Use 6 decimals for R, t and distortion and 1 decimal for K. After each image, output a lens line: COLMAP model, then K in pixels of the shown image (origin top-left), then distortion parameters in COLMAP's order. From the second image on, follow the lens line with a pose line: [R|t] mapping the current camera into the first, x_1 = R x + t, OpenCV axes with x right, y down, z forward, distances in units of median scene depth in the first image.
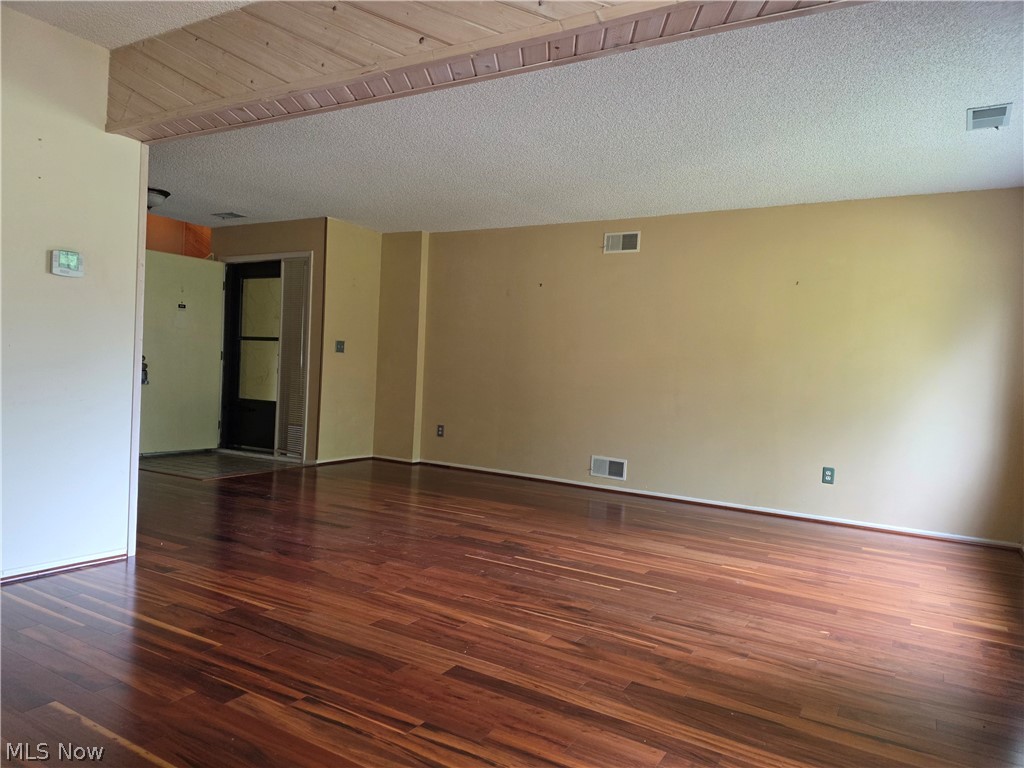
lens RADIAL K [[692.9, 0, 518.0], [0, 692.9, 391.4], [0, 0, 1]] dist [0.080281, -0.071496]
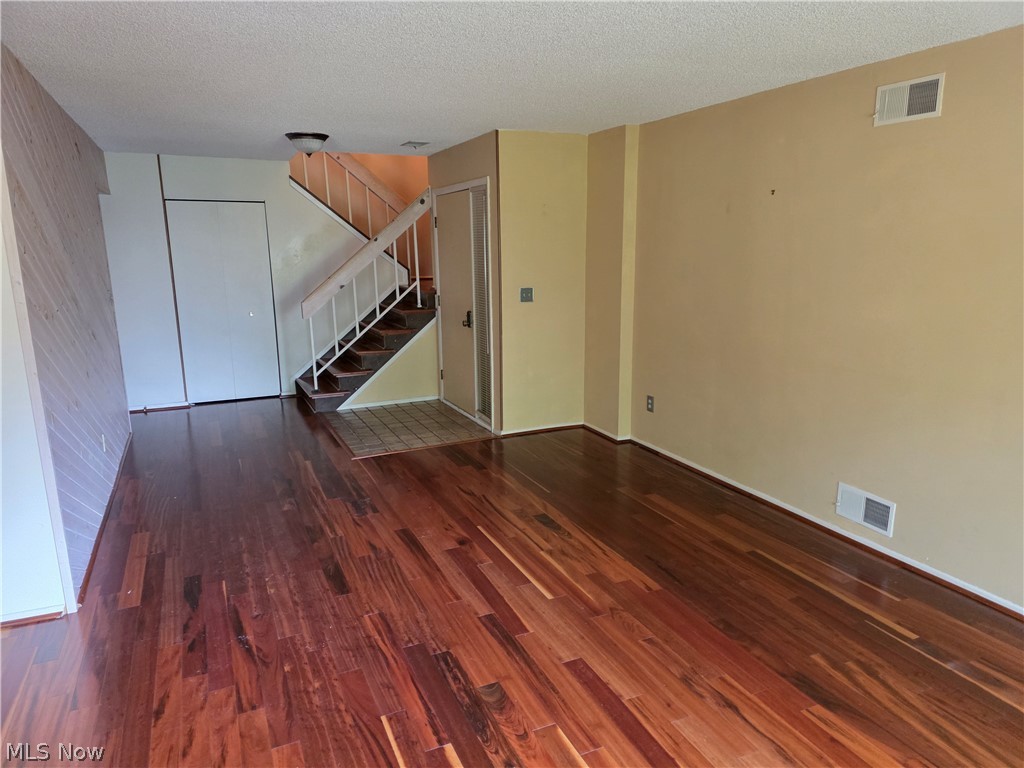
lens RADIAL K [[692.9, 0, 516.3], [0, 692.9, 385.3], [0, 0, 1]] dist [0.080281, -0.071496]
pose [[0.814975, 0.061938, -0.576177, 0.211064], [0.034609, 0.987295, 0.155085, -0.088099], [0.578462, -0.146331, 0.802476, 0.342954]]
